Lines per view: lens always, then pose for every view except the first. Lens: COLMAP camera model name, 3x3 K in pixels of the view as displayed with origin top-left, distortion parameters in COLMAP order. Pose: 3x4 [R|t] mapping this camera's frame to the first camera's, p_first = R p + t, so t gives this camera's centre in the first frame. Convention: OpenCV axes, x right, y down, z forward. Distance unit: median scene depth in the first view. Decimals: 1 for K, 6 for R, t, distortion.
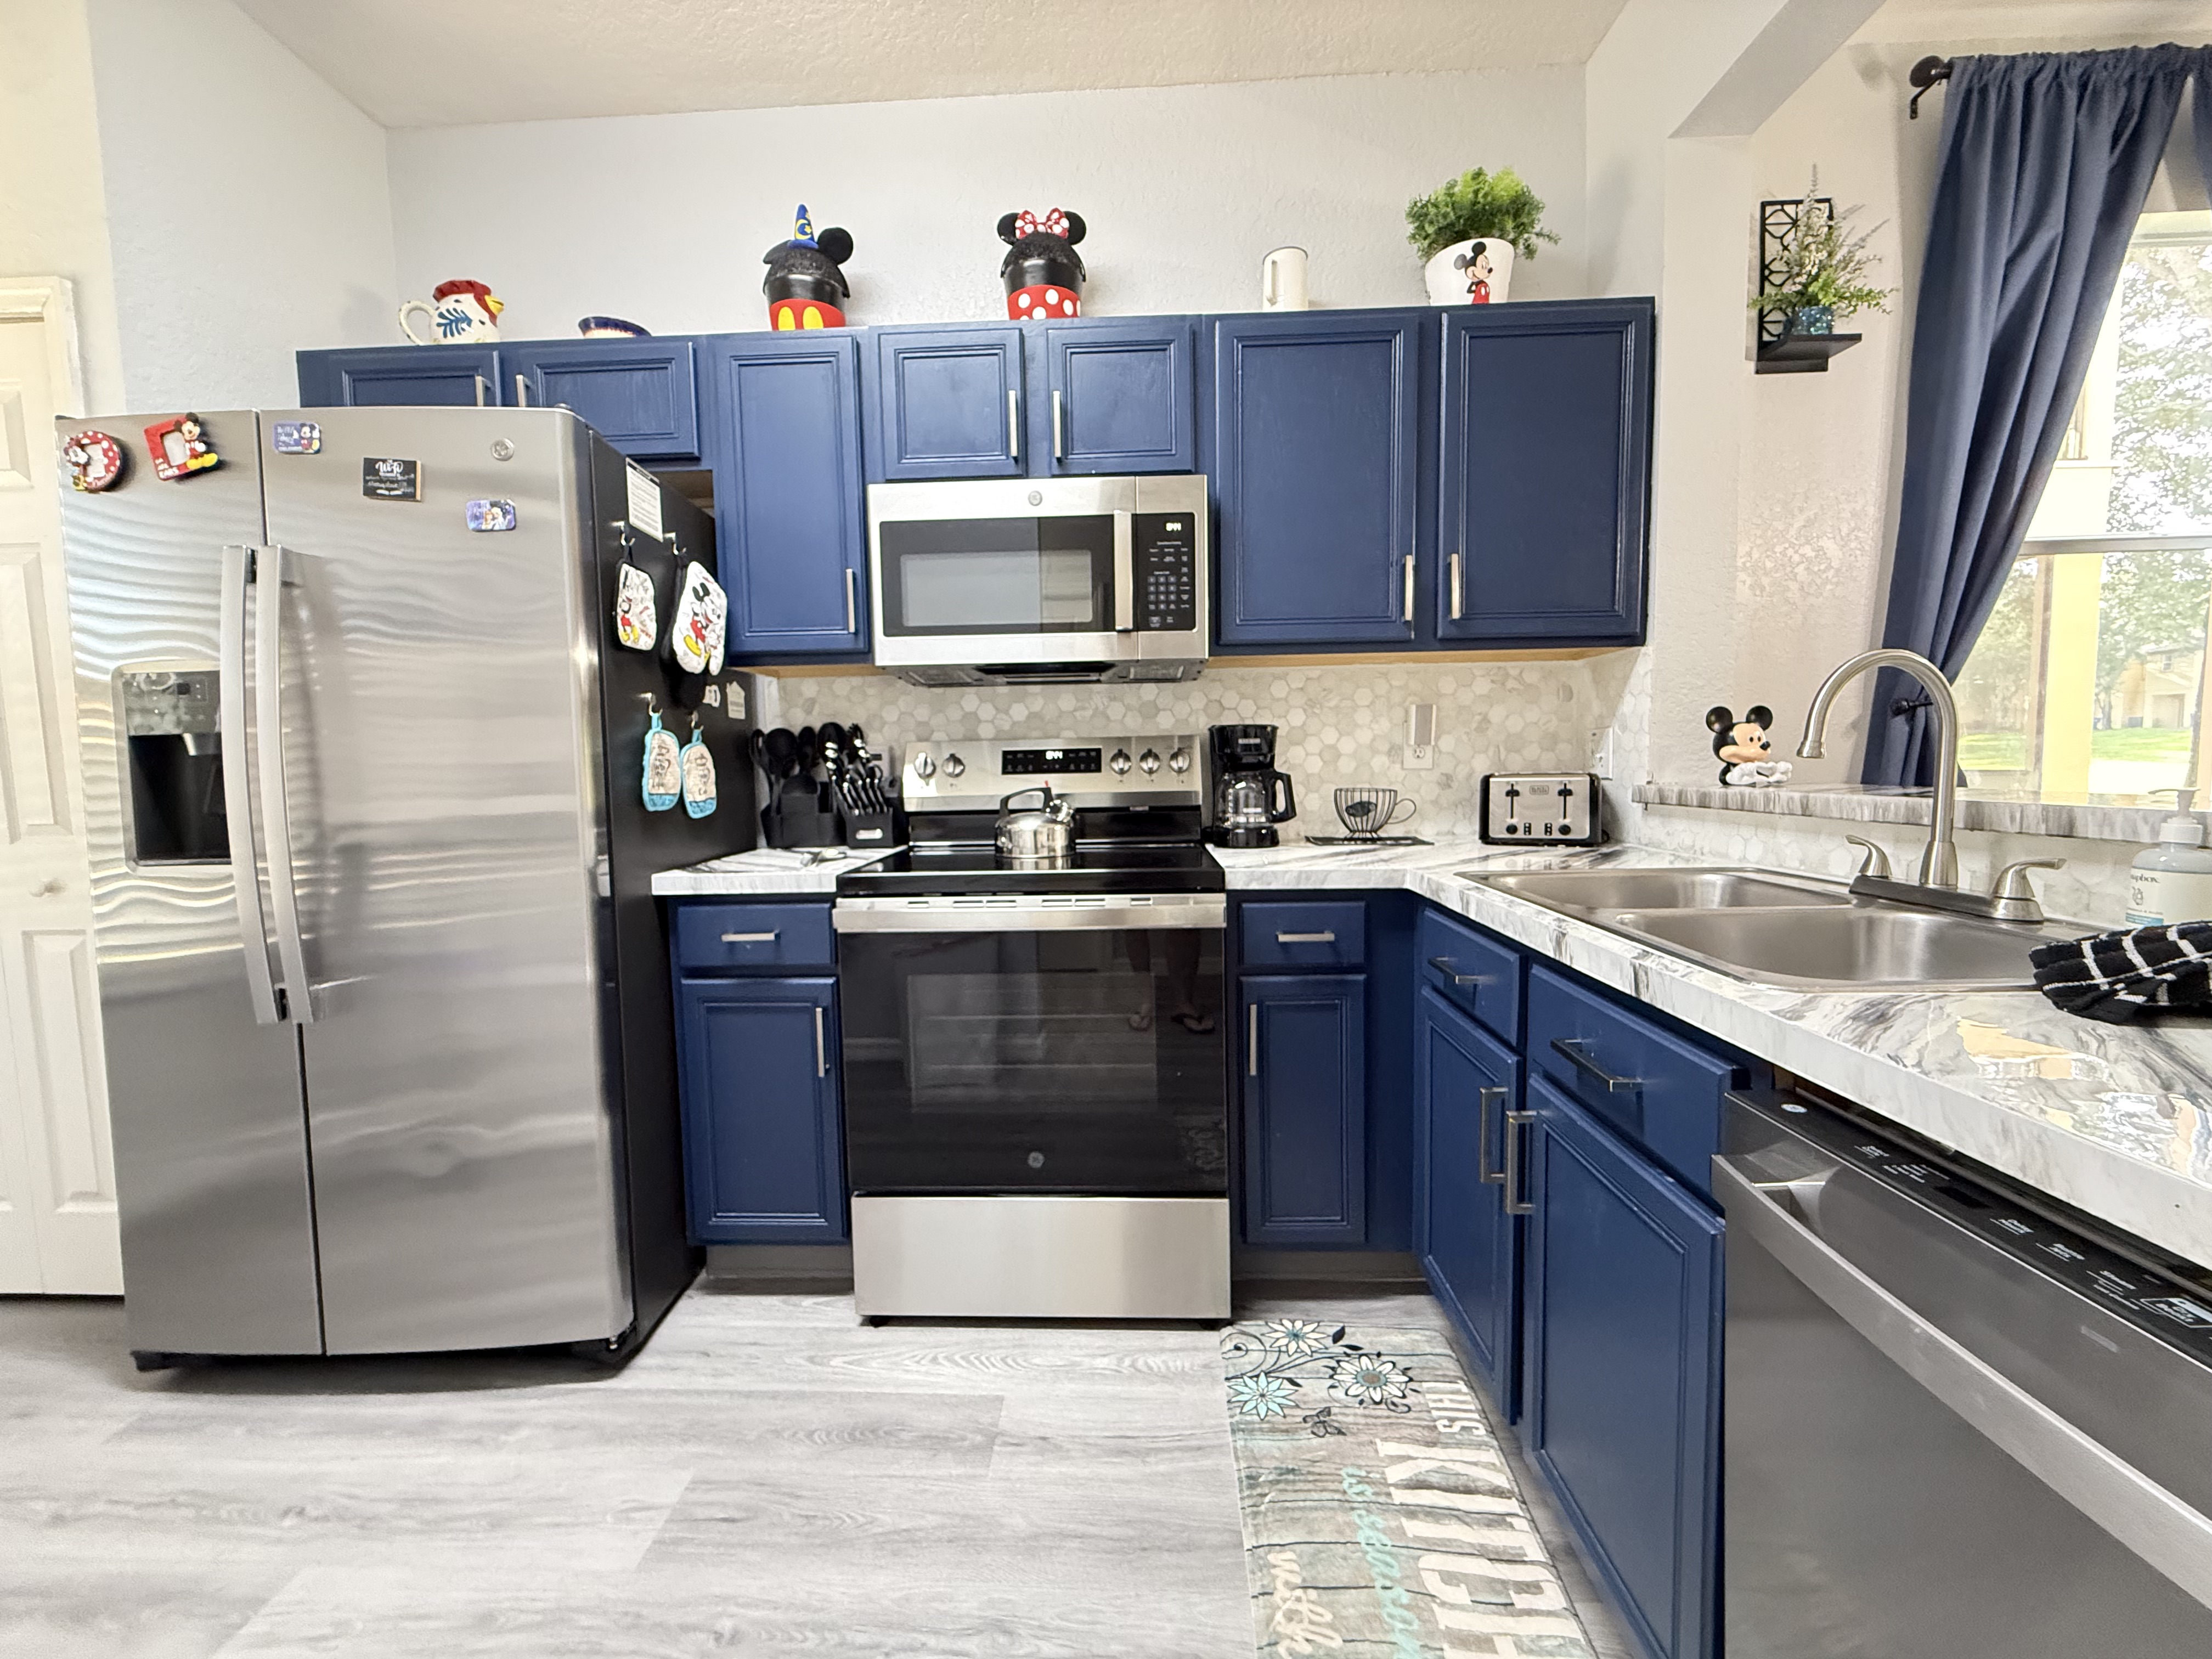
lens RADIAL K [[885.7, 0, 1064.3], [0, 885.7, 826.1], [0, 0, 1]] dist [-0.006386, 0.002736]
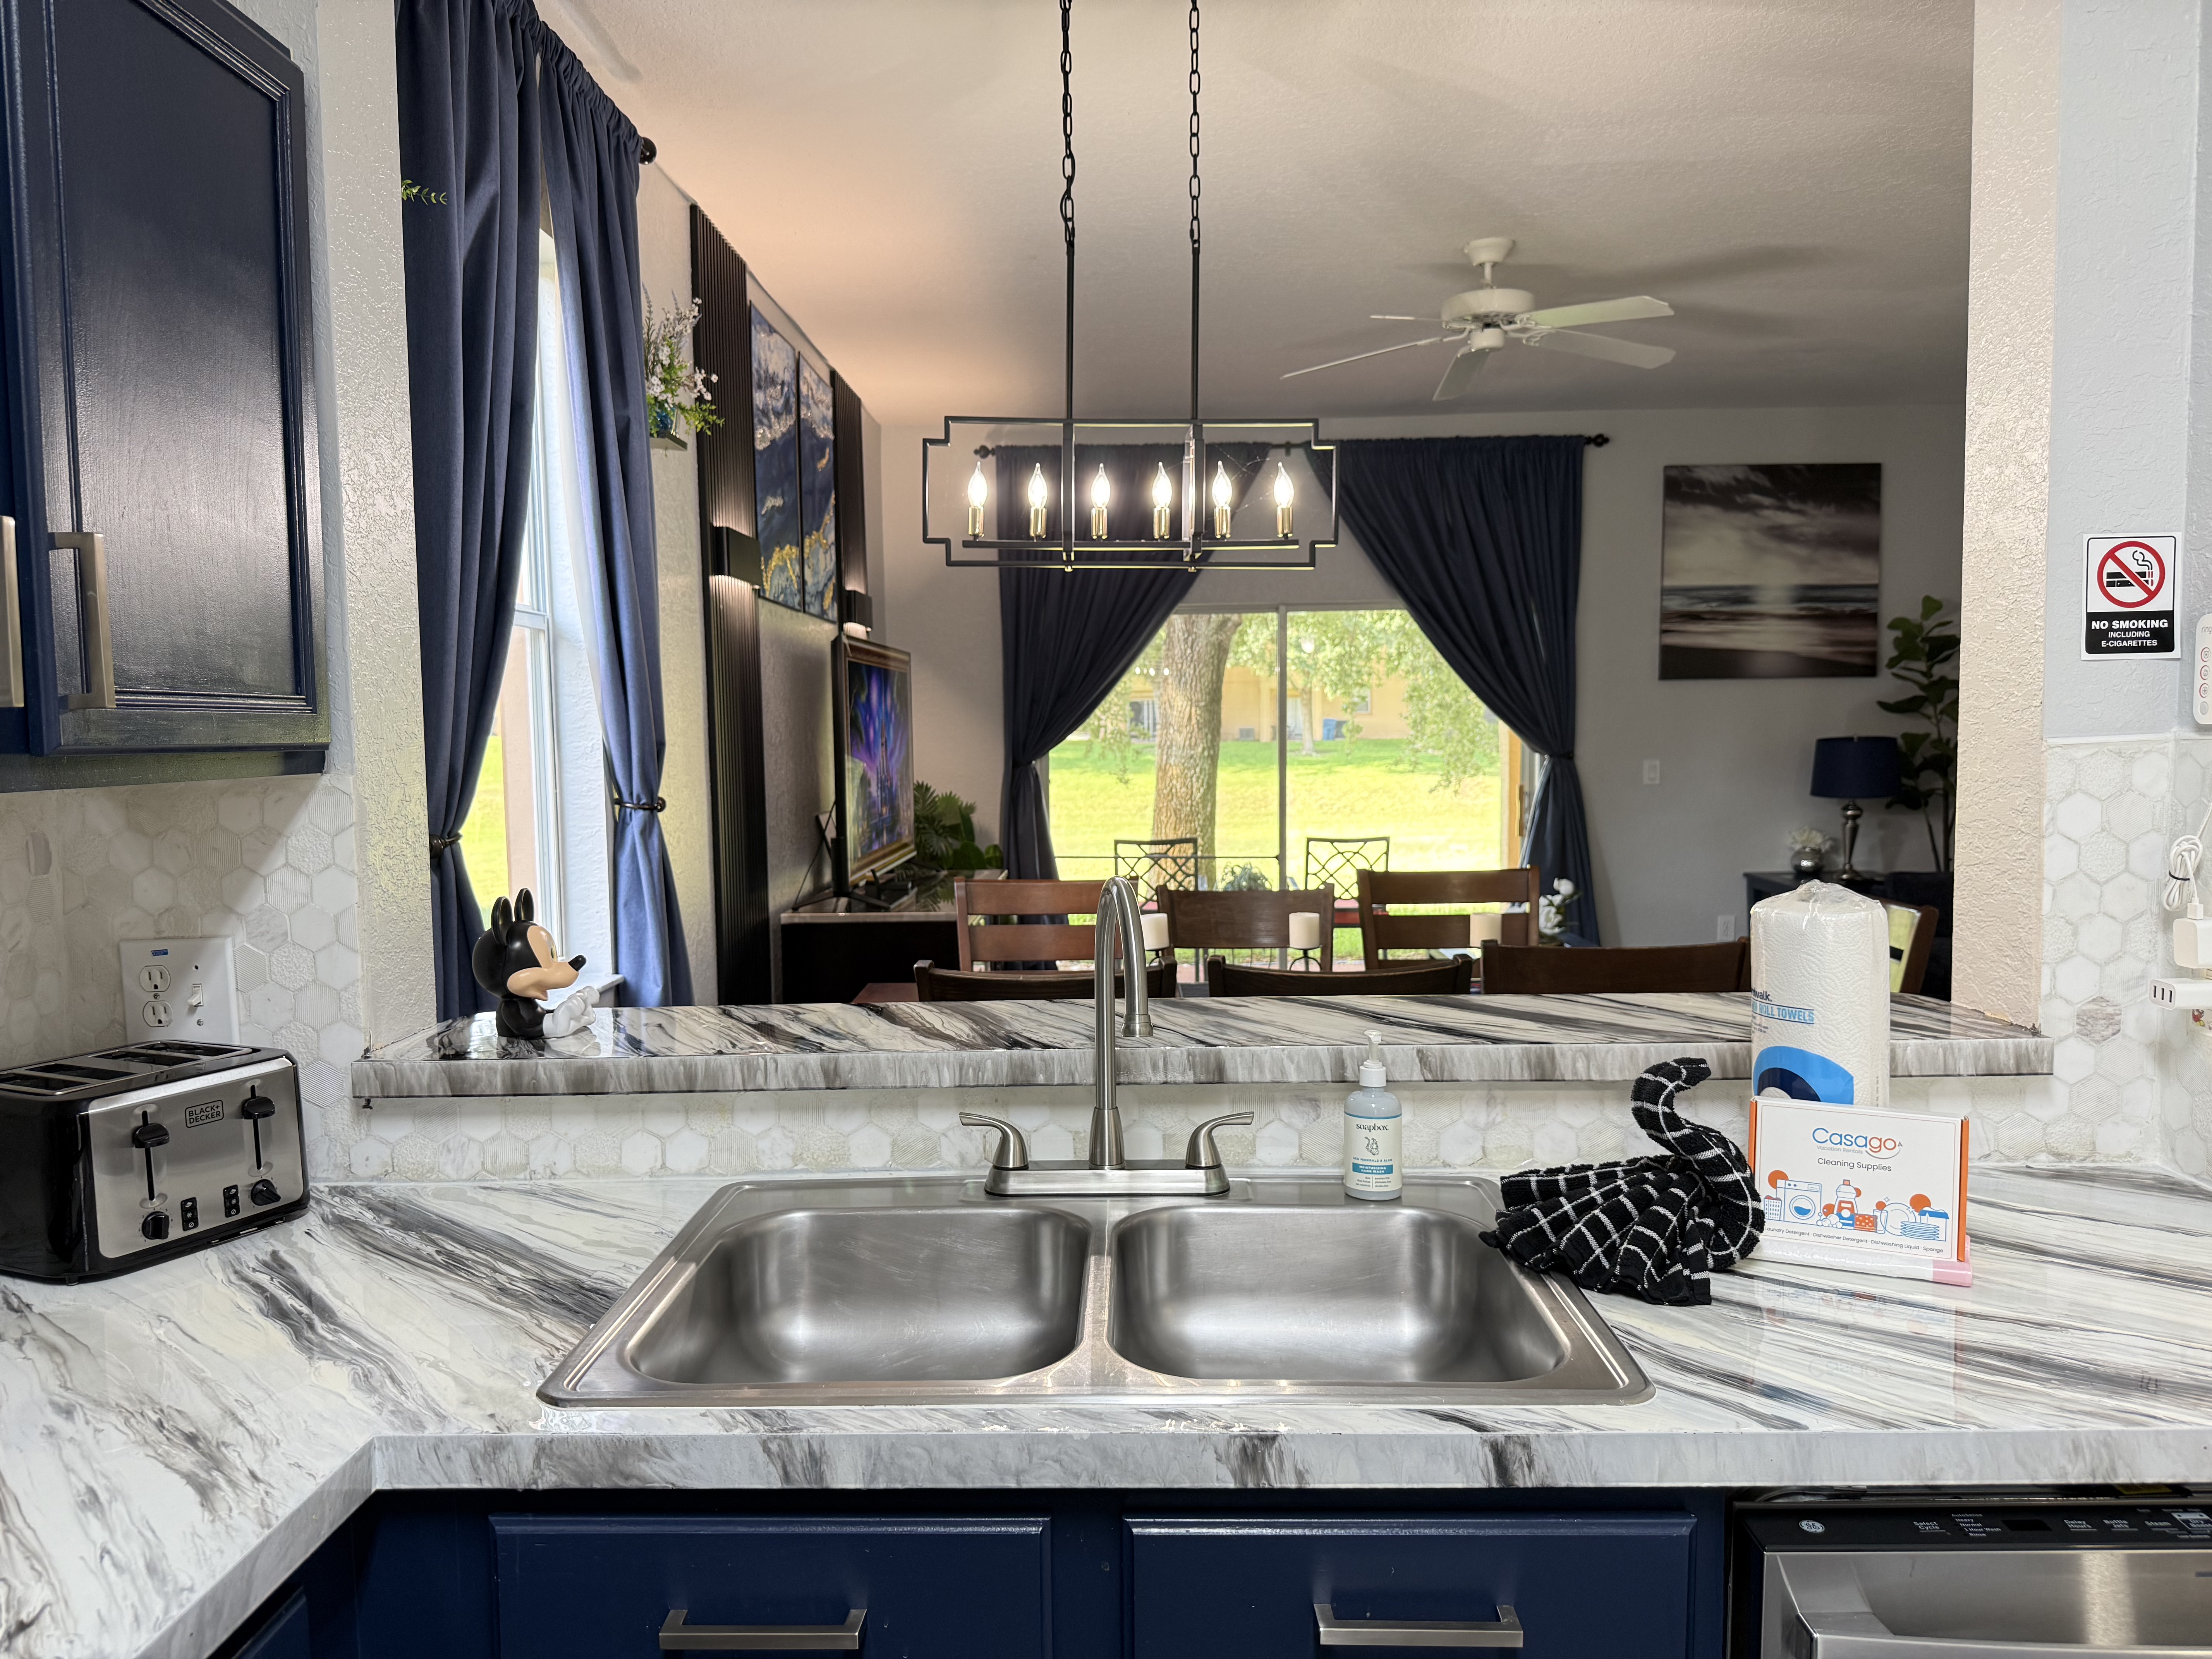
lens RADIAL K [[1578.4, 0, 1112.4], [0, 1578.4, 834.1], [0, 0, 1]] dist [0.061226, -0.082059]
pose [[-0.058703, -0.055488, 0.996732, -0.229168], [0.089857, 0.994107, 0.060634, -0.180886], [-0.994223, 0.093122, -0.053371, 0.612598]]
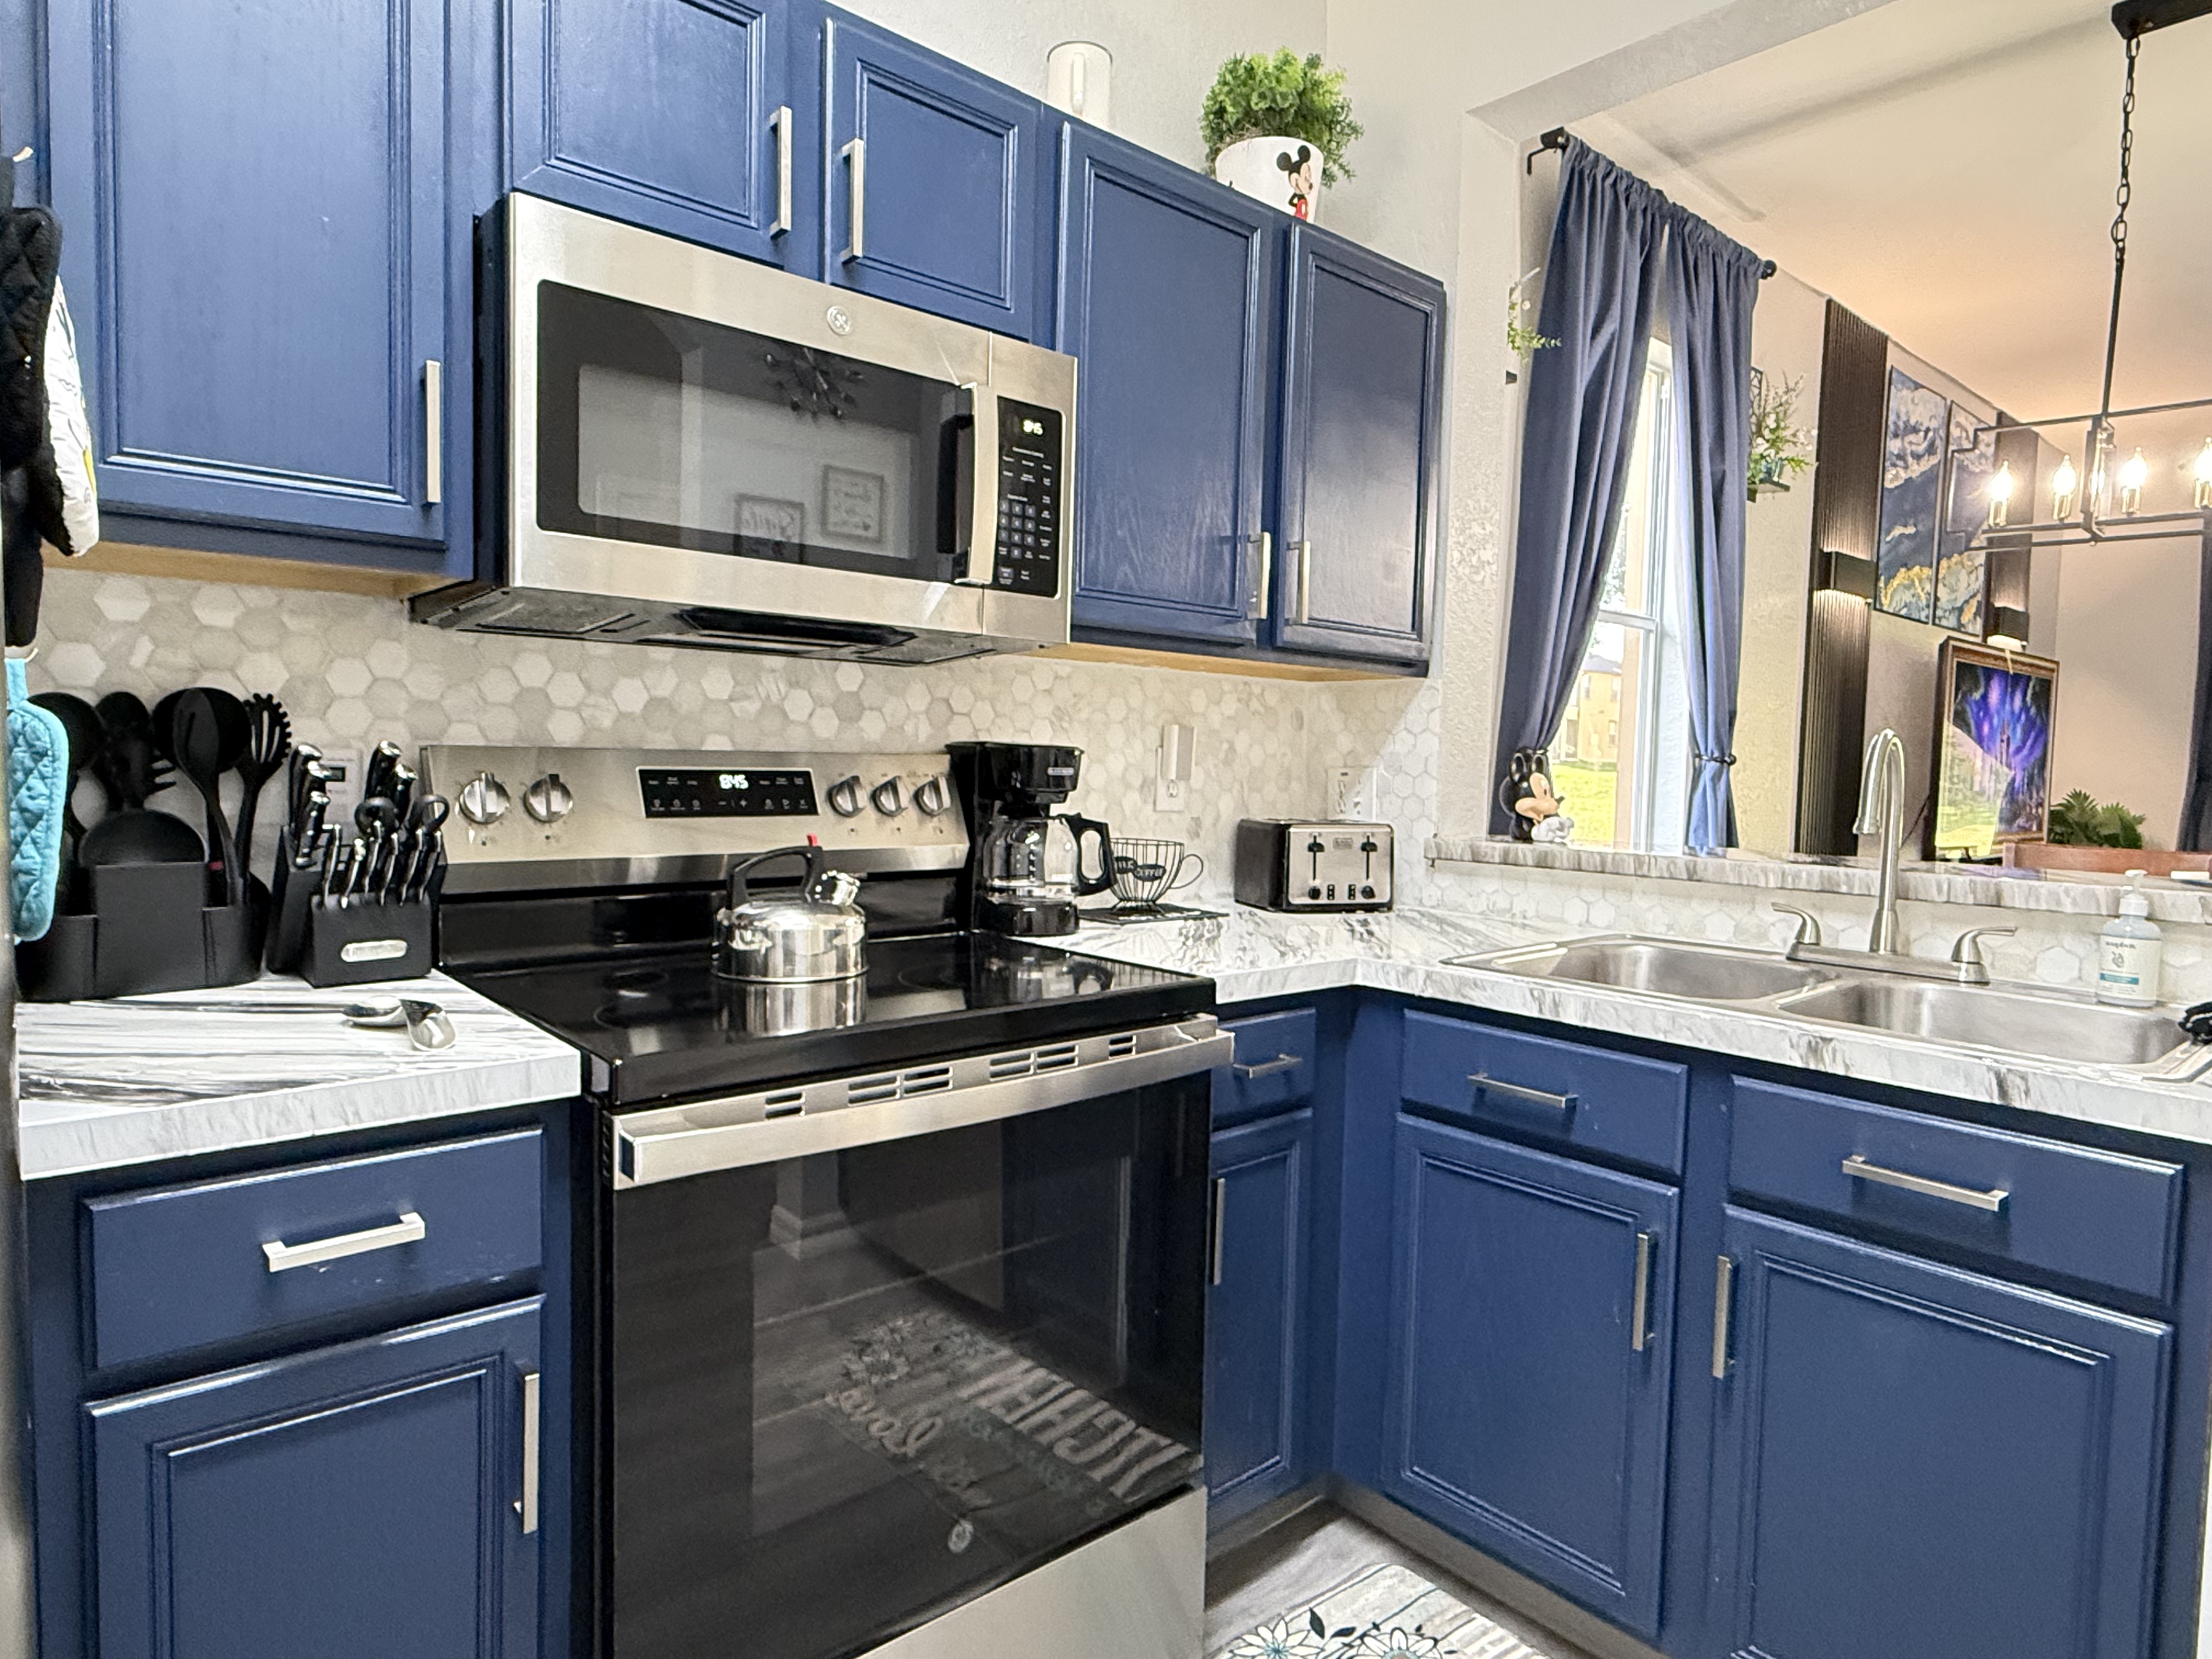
lens RADIAL K [[1311.3, 0, 1056.0], [0, 1311.3, 826.3], [0, 0, 1]] dist [-0.005721, 0.008722]
pose [[0.720765, -0.000834, 0.693179, -0.487983], [0.013599, 0.999824, -0.012937, -0.045439], [-0.693046, 0.018751, 0.720649, 0.322917]]
